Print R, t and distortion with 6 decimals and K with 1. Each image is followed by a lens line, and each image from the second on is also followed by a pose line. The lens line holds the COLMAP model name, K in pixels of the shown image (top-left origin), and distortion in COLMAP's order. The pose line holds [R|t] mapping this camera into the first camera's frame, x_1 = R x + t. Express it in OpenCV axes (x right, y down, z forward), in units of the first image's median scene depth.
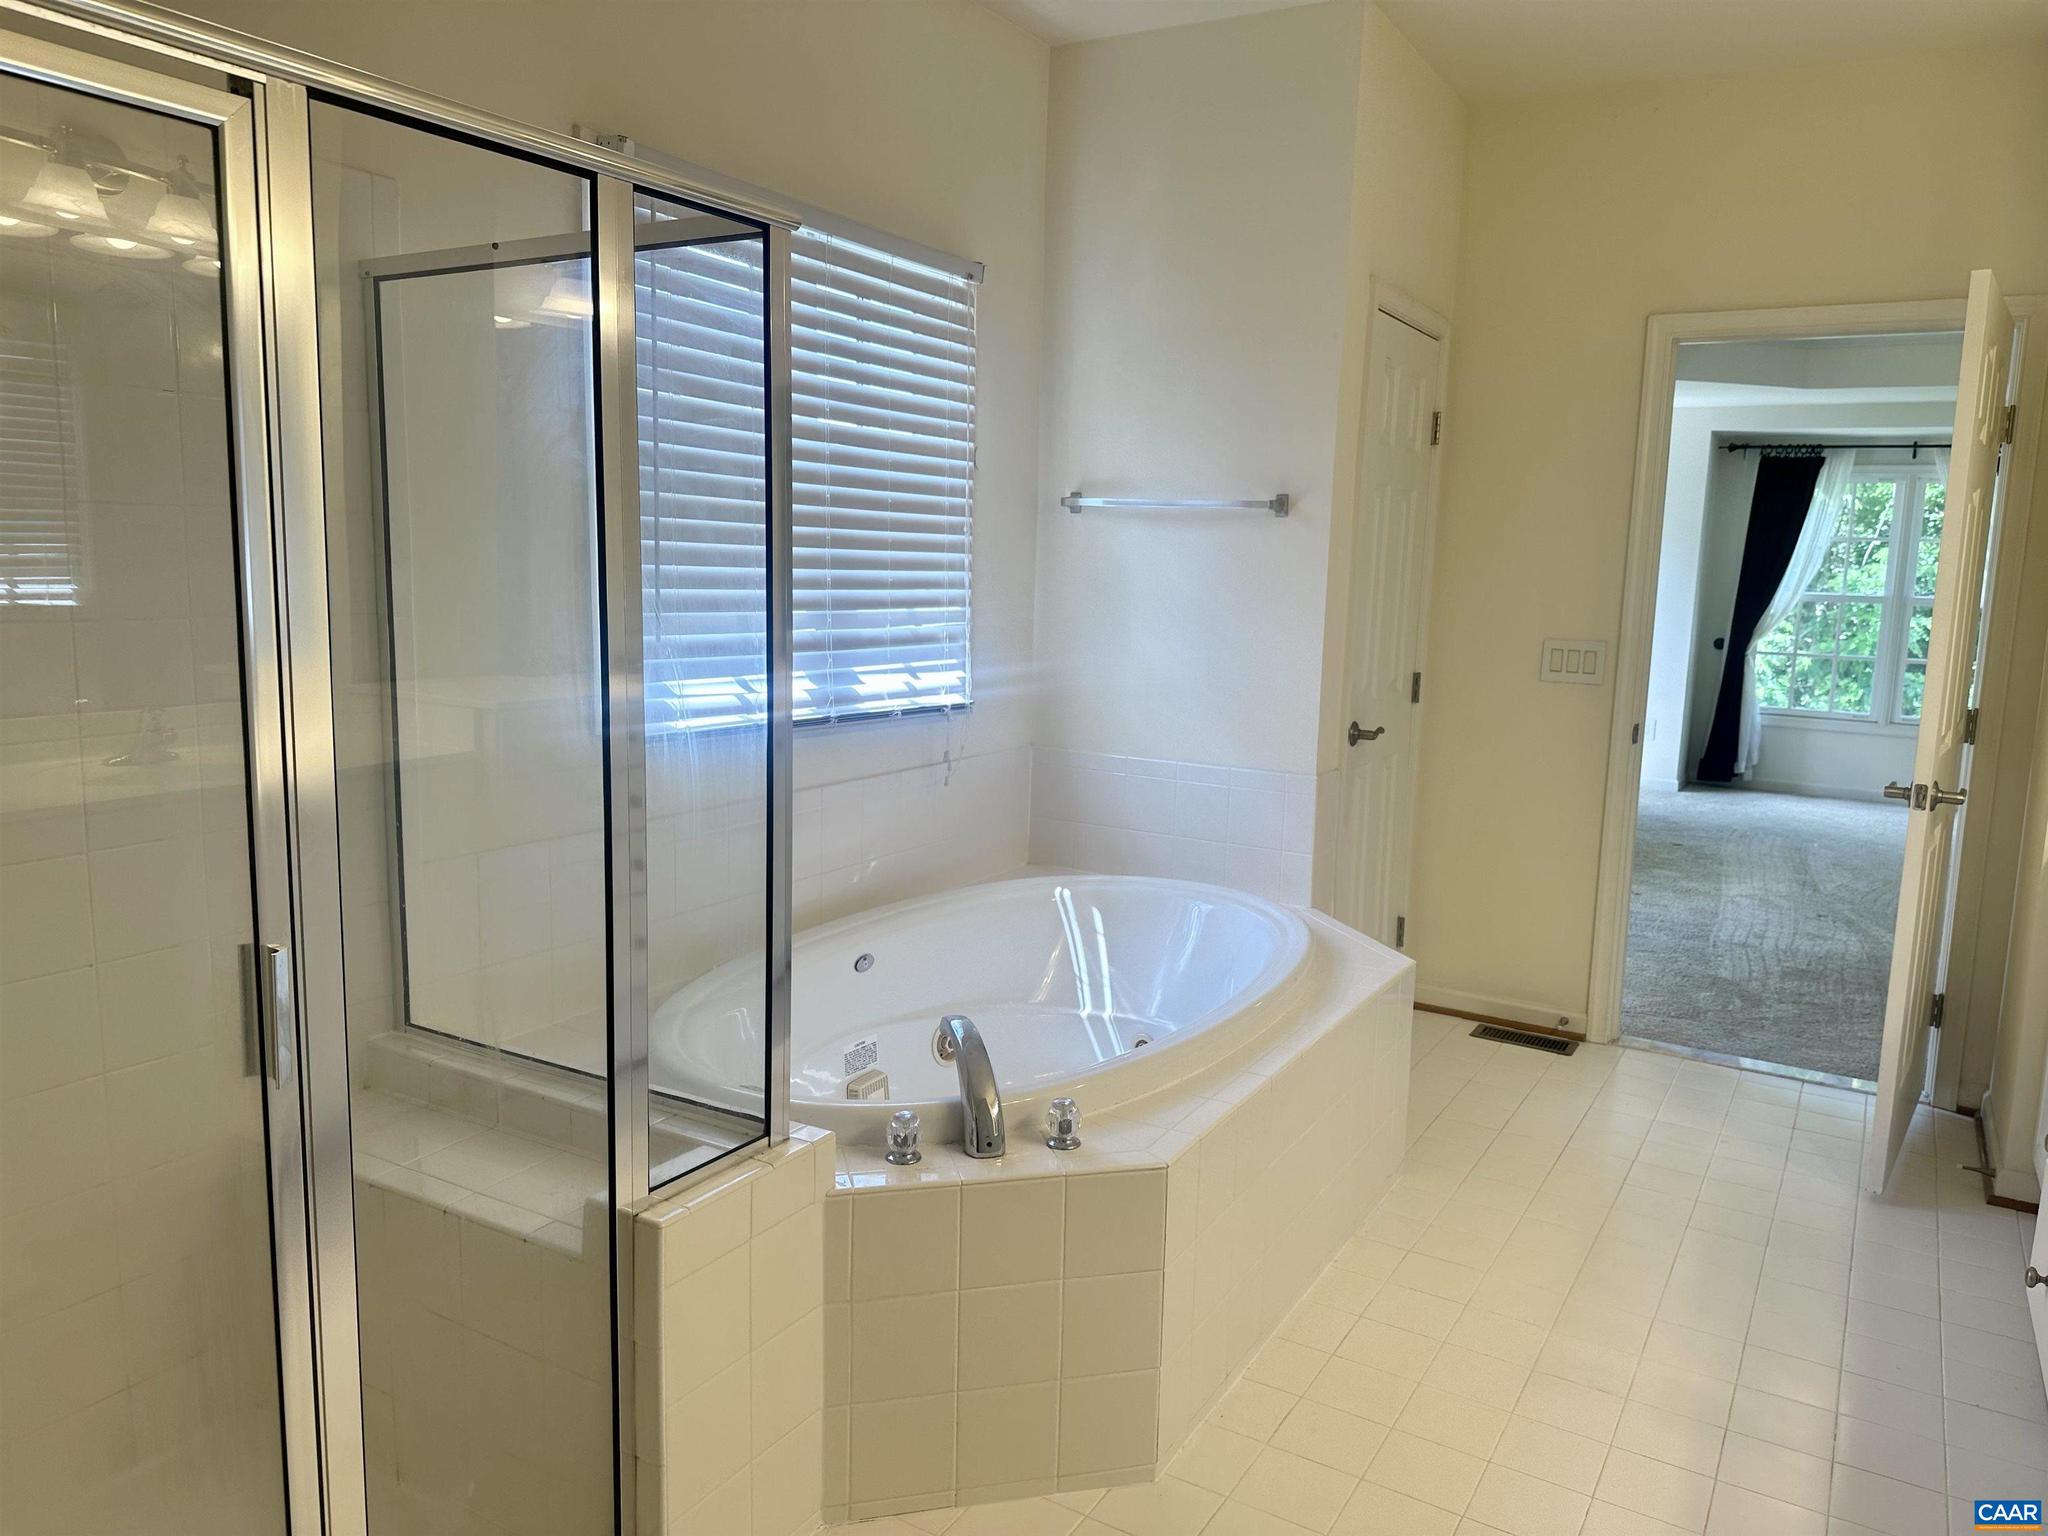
lens RADIAL K [[1429.6, 0, 1025.5], [0, 1429.6, 783.5], [0, 0, 1]] dist [-0.002726, -0.002537]
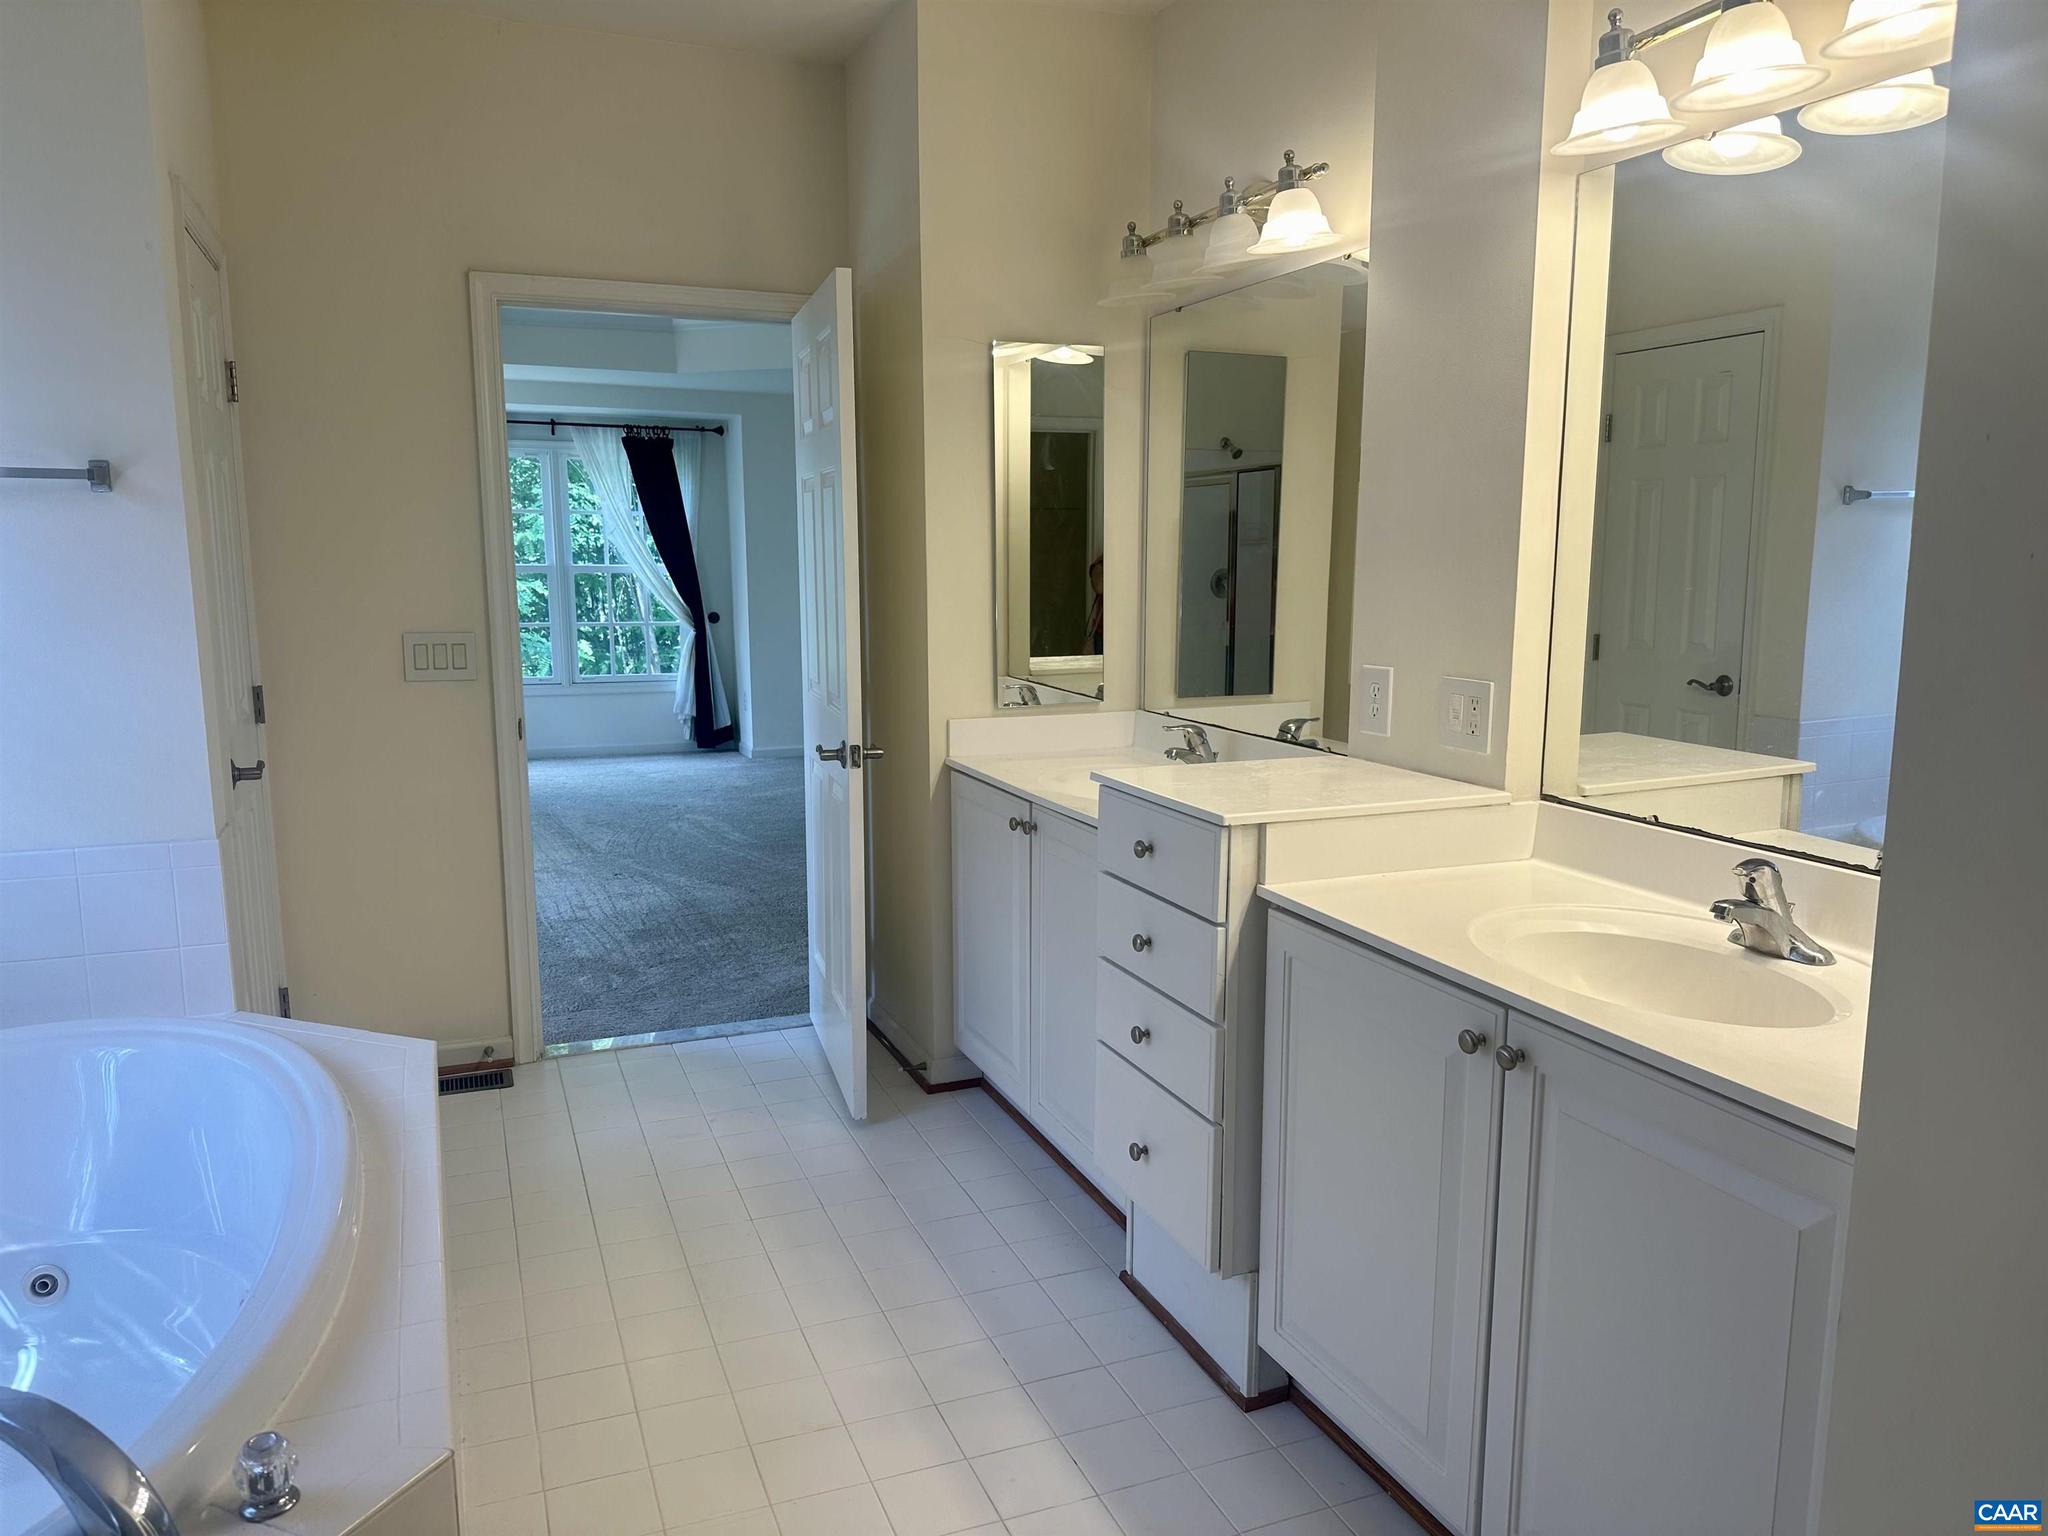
lens RADIAL K [[1415.4, 0, 1024.0], [0, 1415.4, 768.0], [0, 0, 1]] dist [0.123687, -0.139115]
pose [[0.590916, -0.146657, 0.793291, -0.122796], [0.138162, 0.987206, 0.079590, -0.037261], [-0.794814, 0.062572, 0.603618, 0.170572]]
